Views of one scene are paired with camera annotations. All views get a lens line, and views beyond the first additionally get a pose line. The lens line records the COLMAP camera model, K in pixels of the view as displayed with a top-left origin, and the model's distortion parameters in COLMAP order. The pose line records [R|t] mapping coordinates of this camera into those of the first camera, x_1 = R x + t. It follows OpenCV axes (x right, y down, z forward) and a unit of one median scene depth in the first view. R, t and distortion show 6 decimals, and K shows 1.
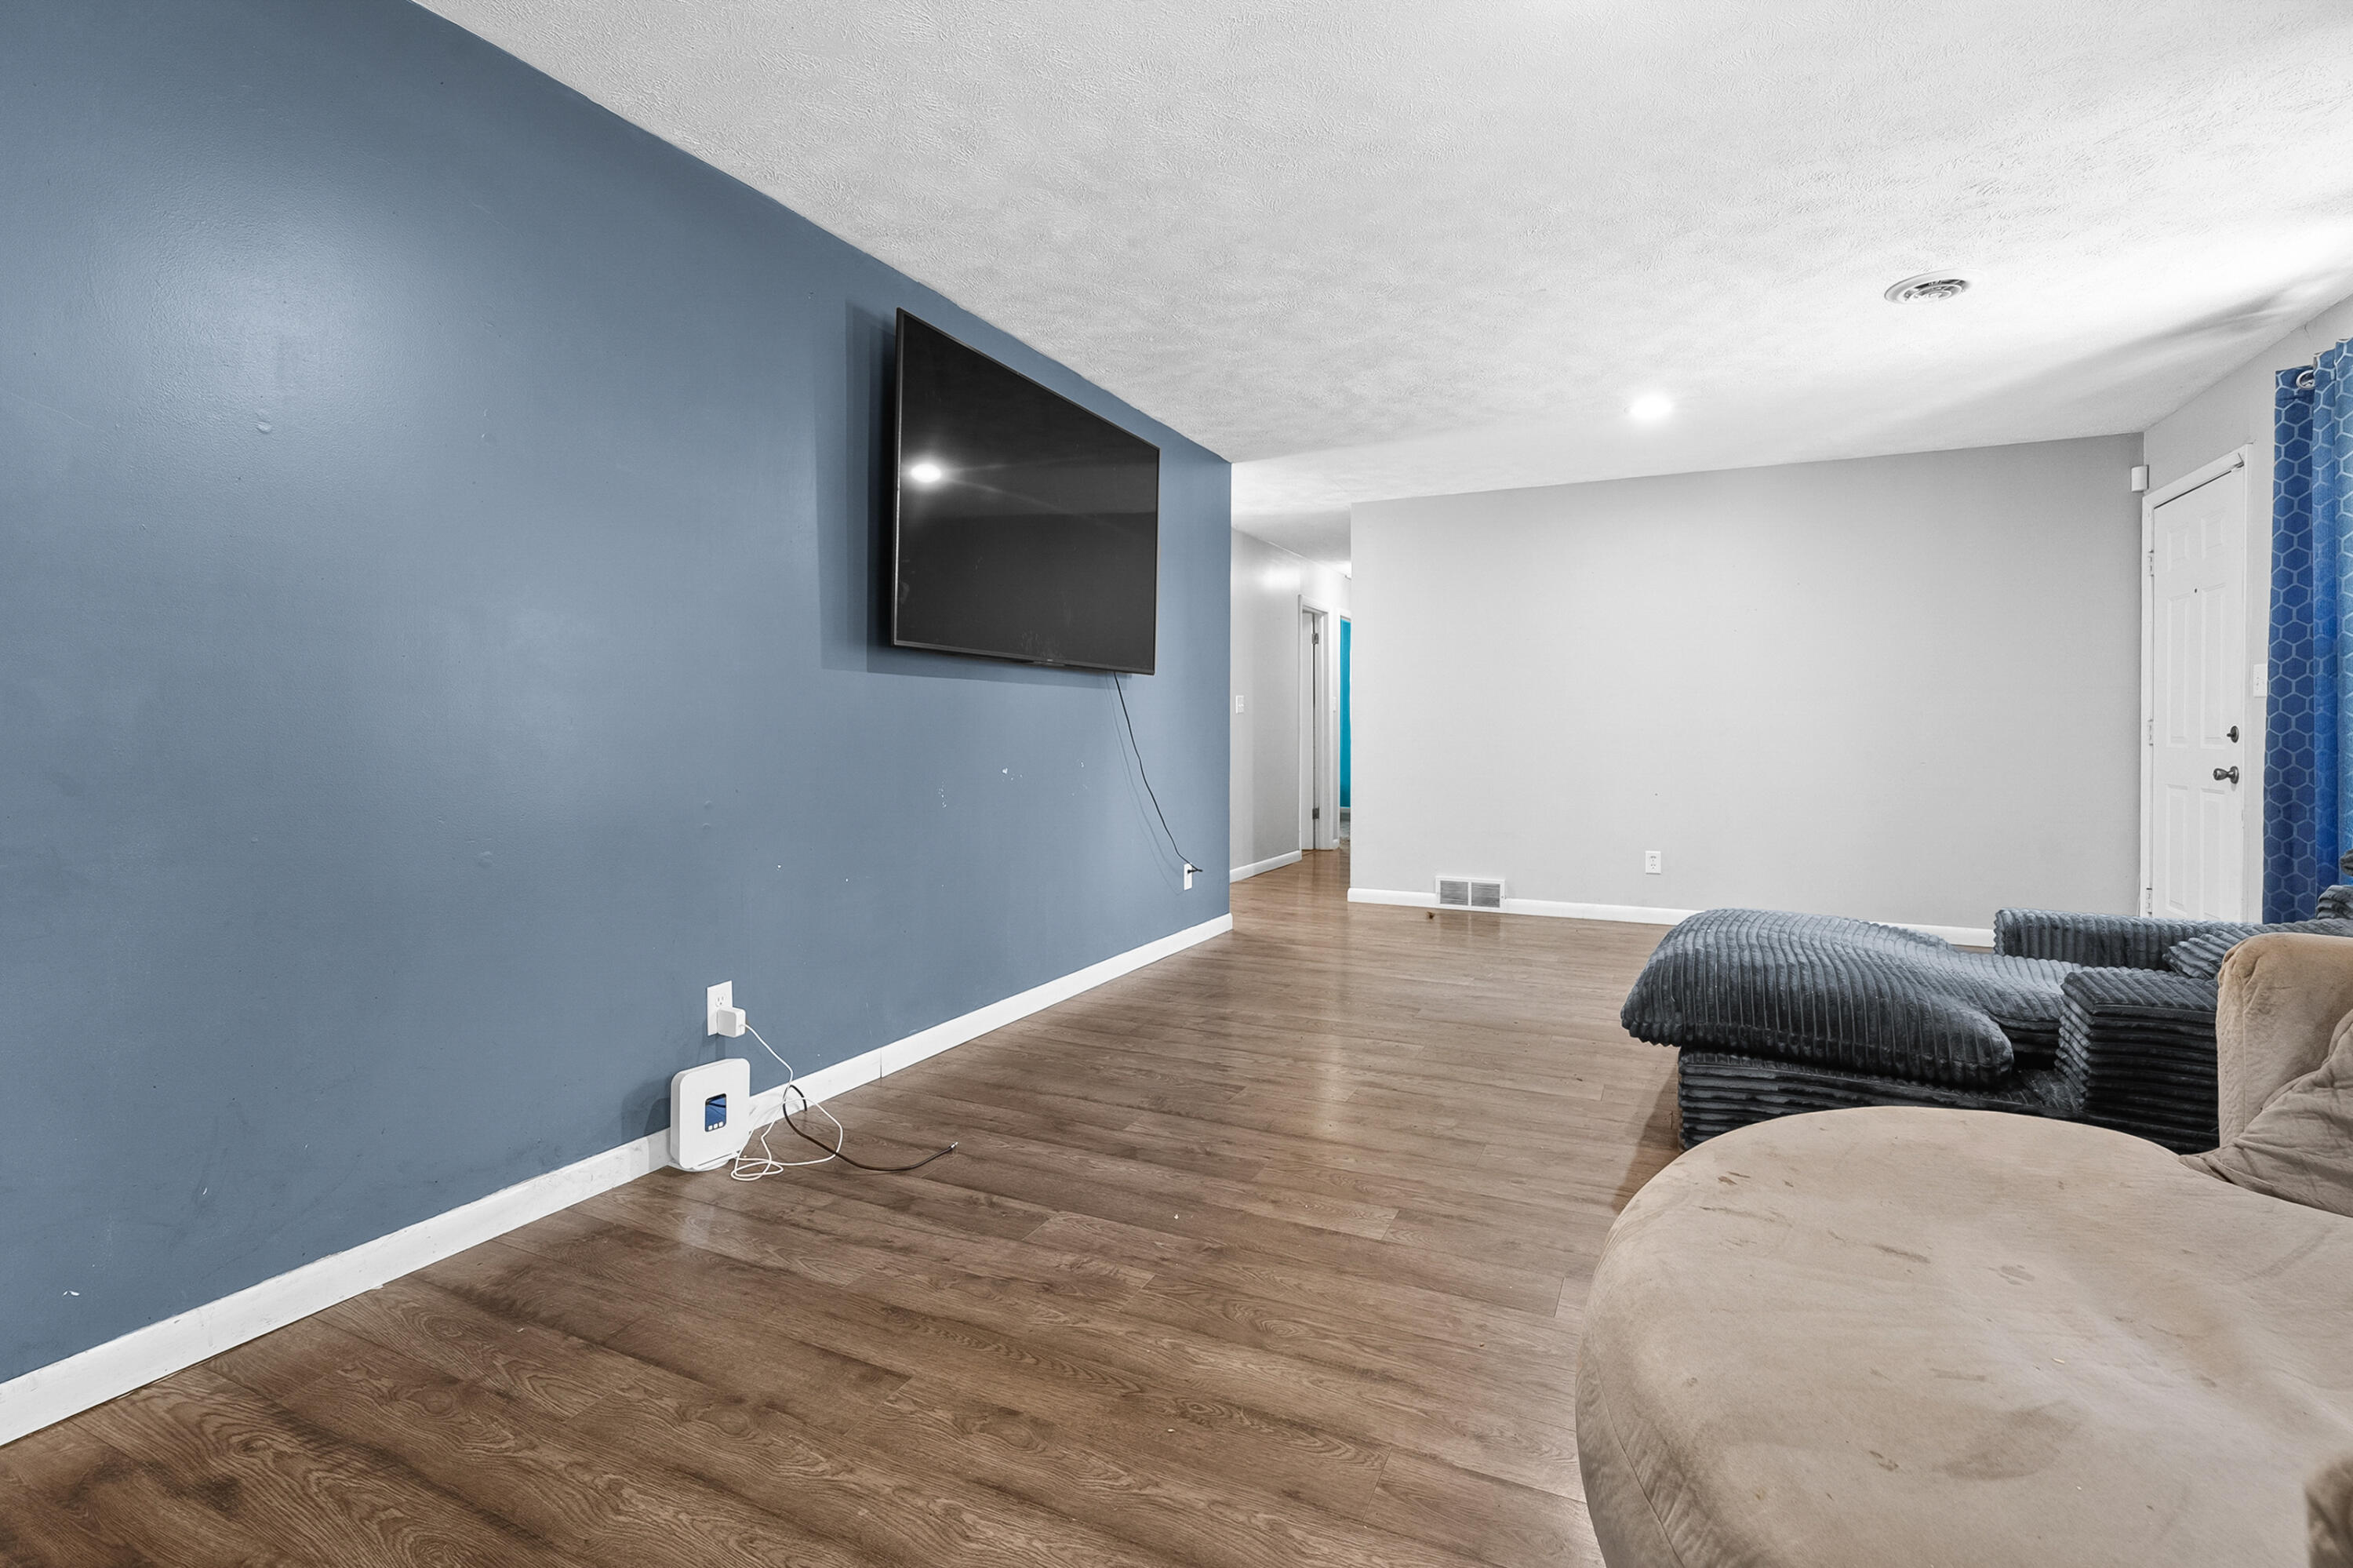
lens RADIAL K [[1092.4, 0, 1180.5], [0, 1092.4, 734.3], [0, 0, 1]] dist [-0.002561, -0.000433]
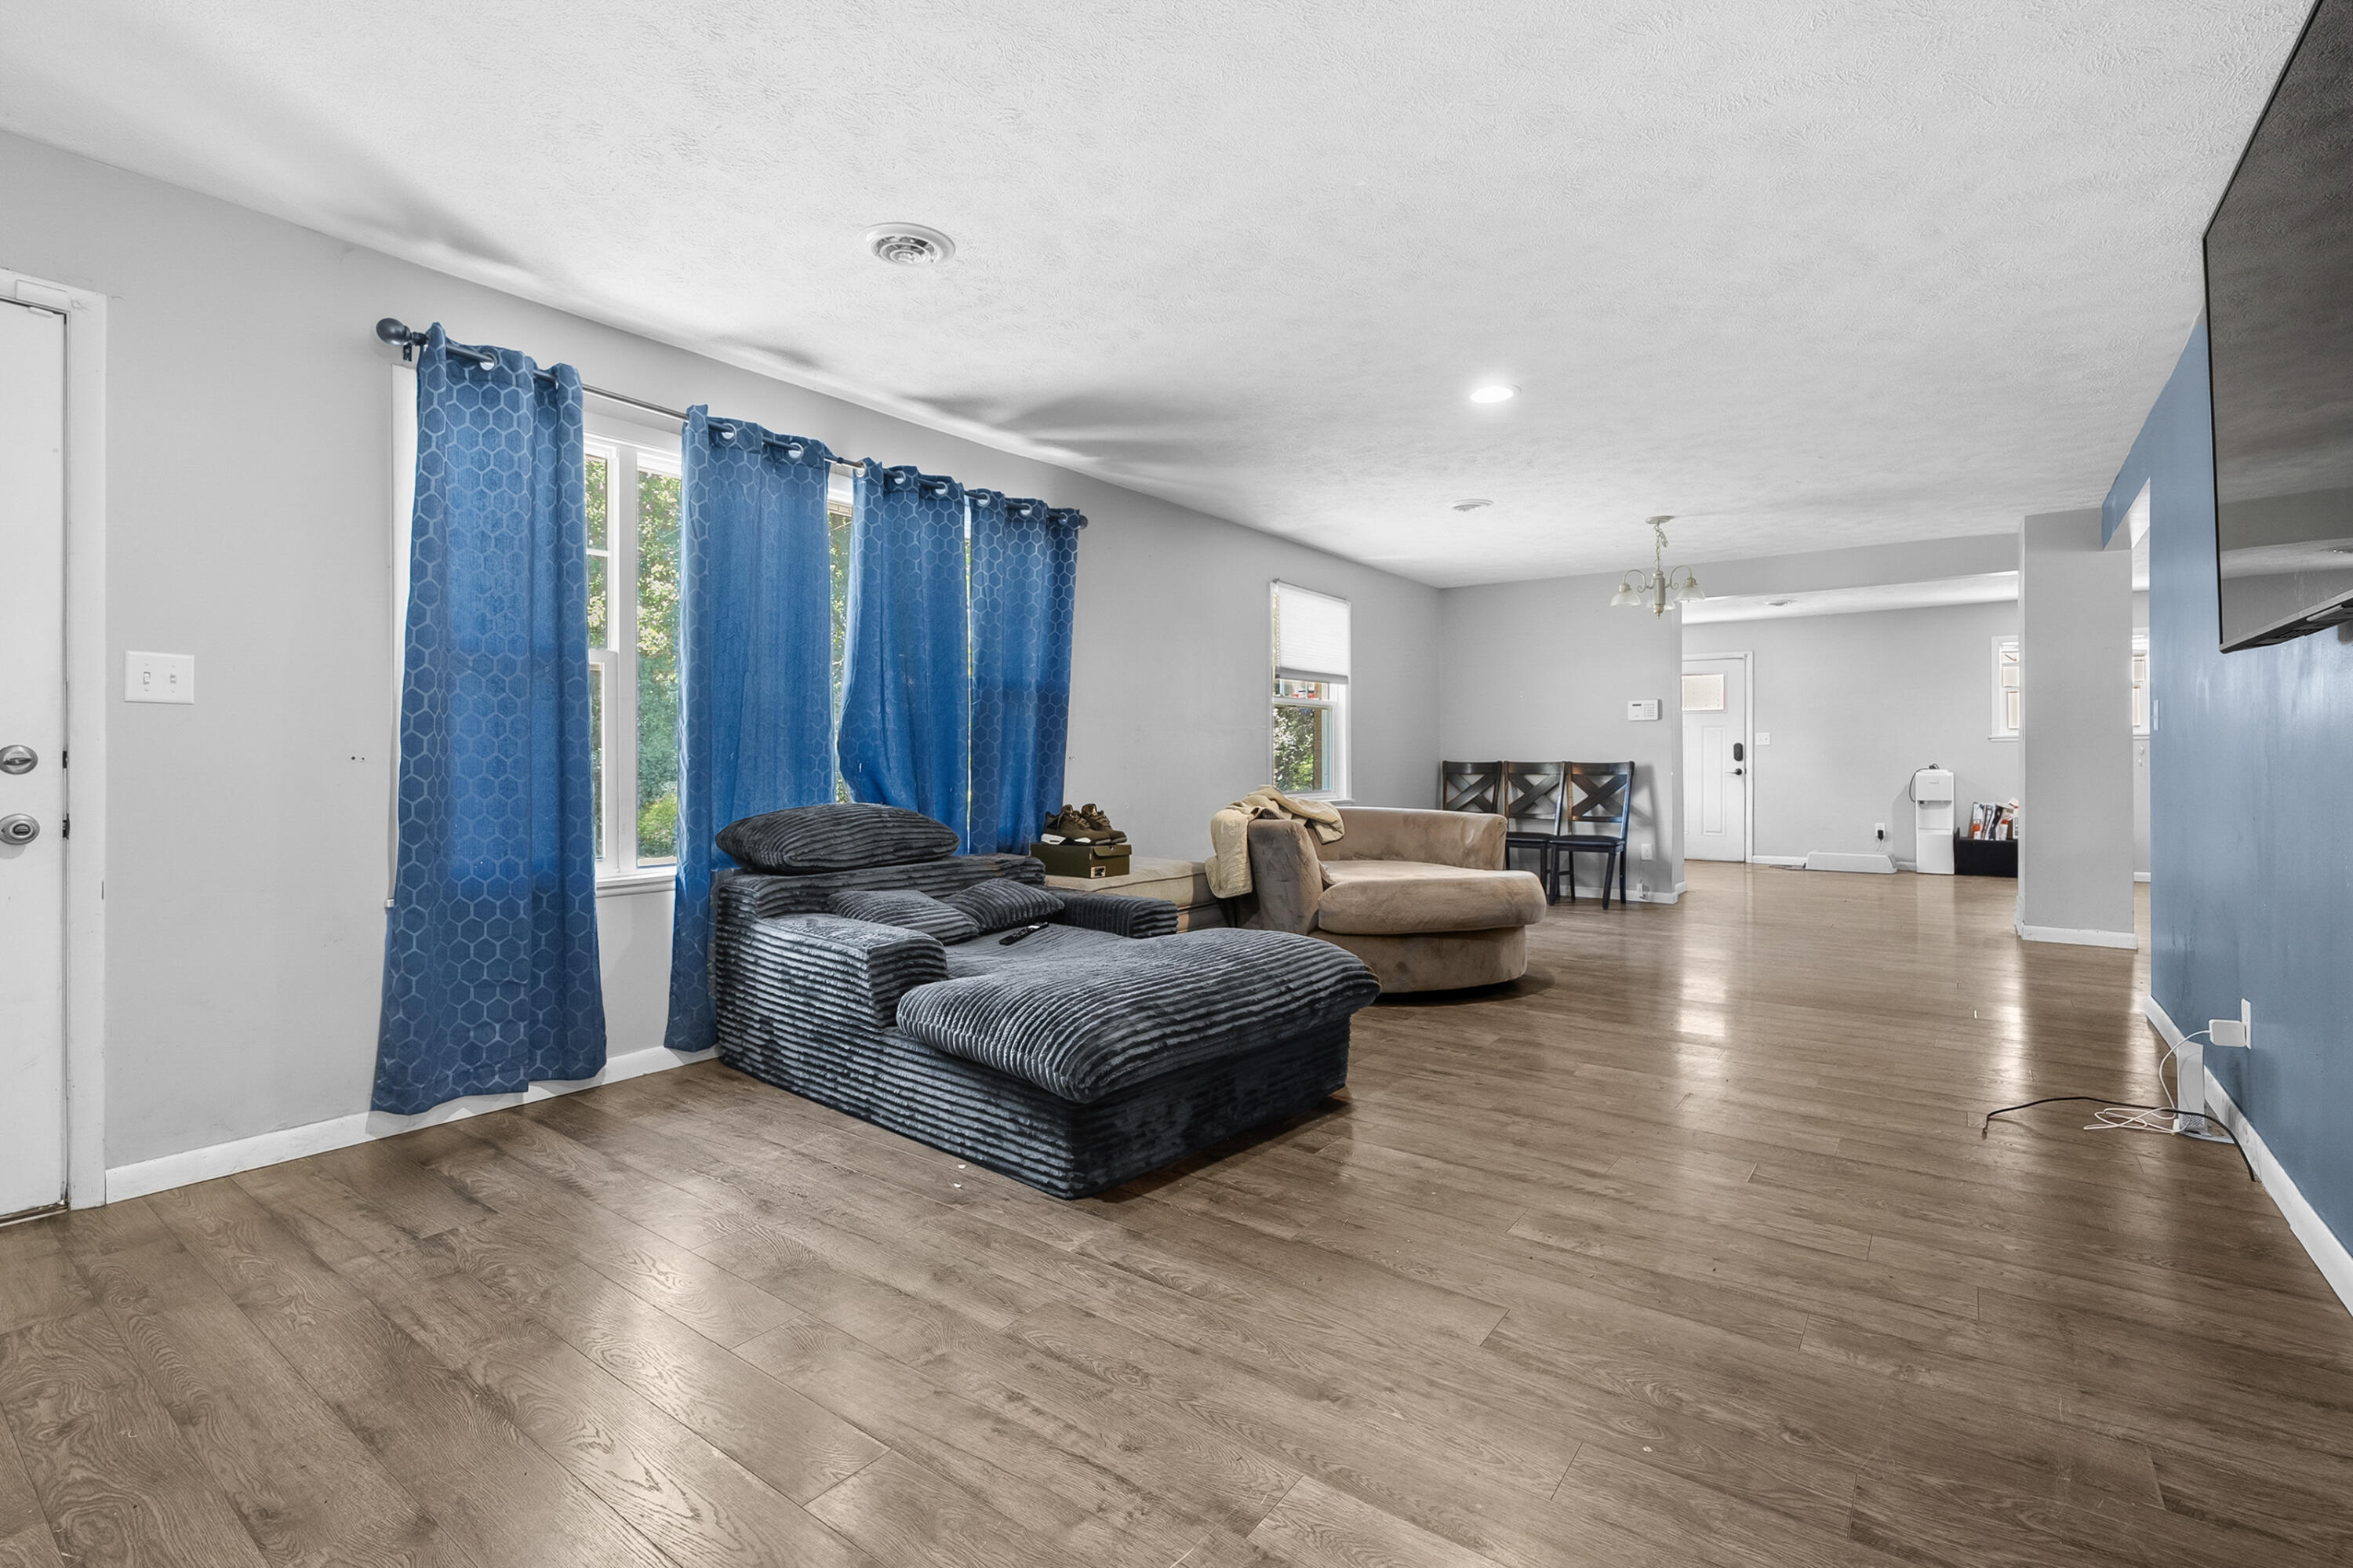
lens RADIAL K [[1069.1, 0, 1170.9], [0, 1069.1, 769.8], [0, 0, 1]] dist [-0.000814, -0.000068]
pose [[-0.979884, -0.001670, 0.199559, 0.322060], [0.000981, 0.999913, 0.013184, -0.006503], [-0.199564, 0.013115, -0.979797, 1.829049]]
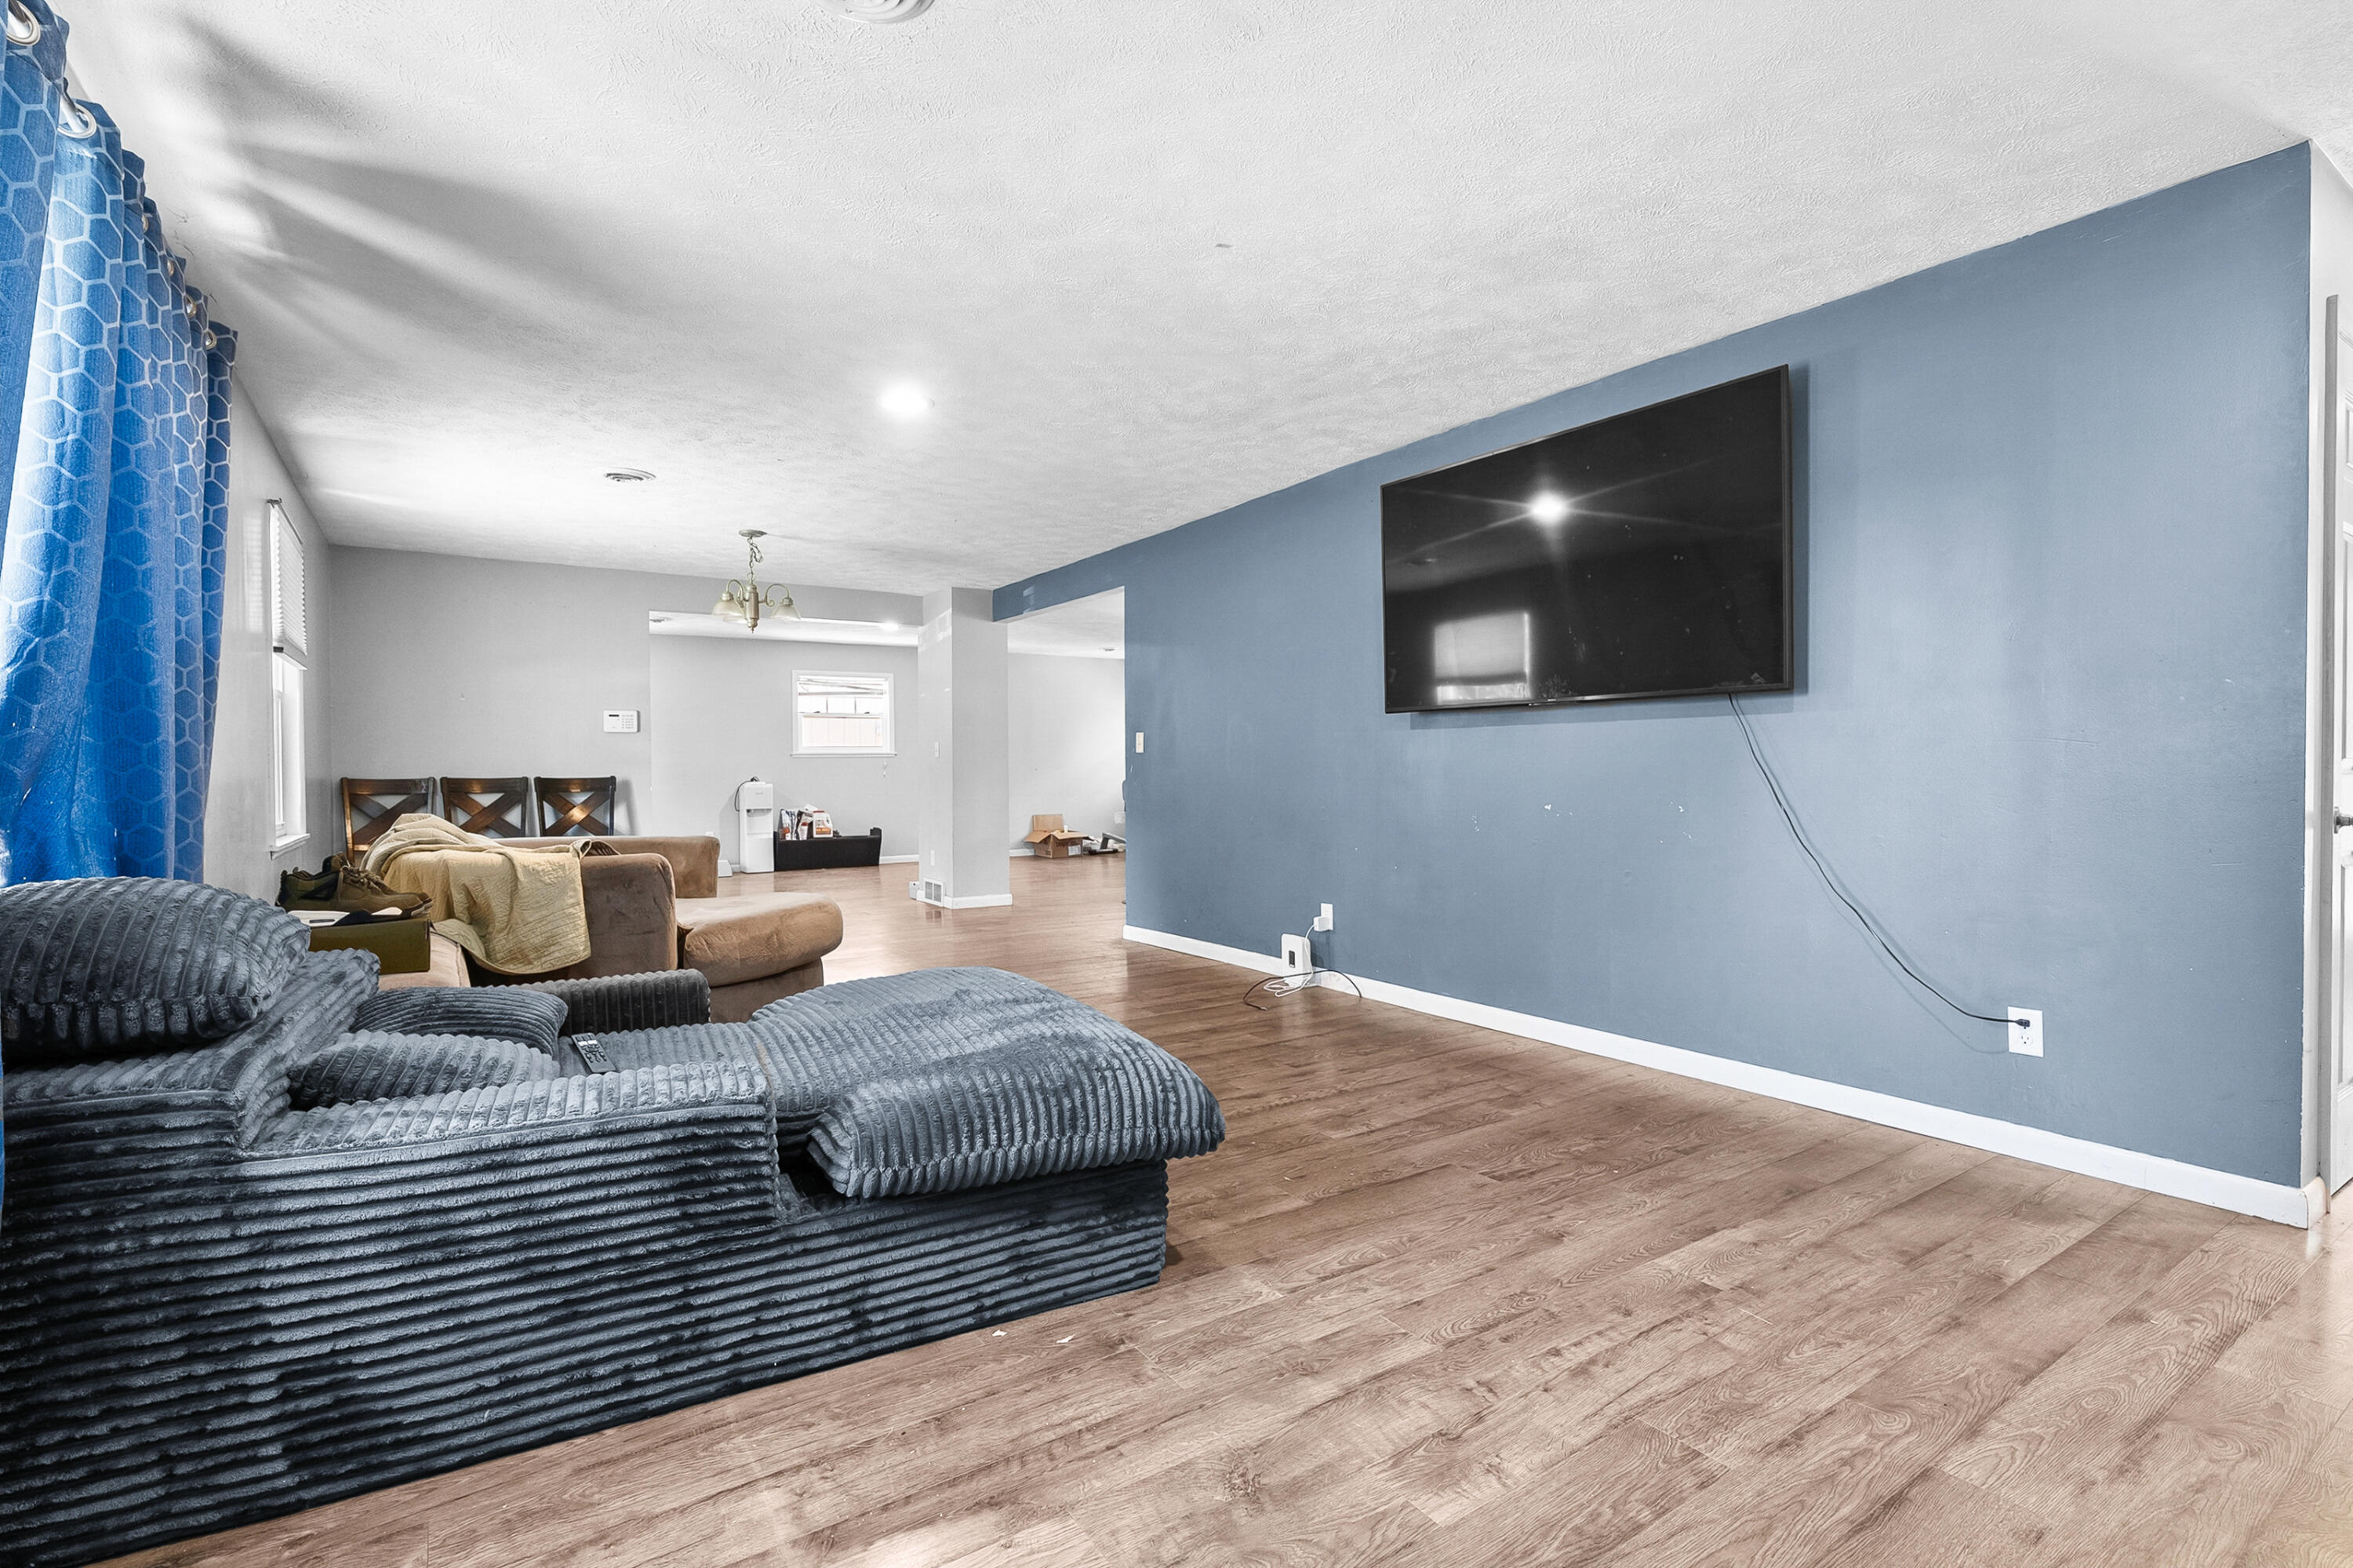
lens RADIAL K [[1103.1, 0, 1176.5], [0, 1103.1, 784.0], [0, 0, 1]] dist [-0.003626, 0.000000]
pose [[-0.513863, 0.014008, -0.857758, 1.122229], [0.002859, 0.999889, 0.014616, -0.006656], [0.857867, 0.005058, -0.513846, 1.456750]]
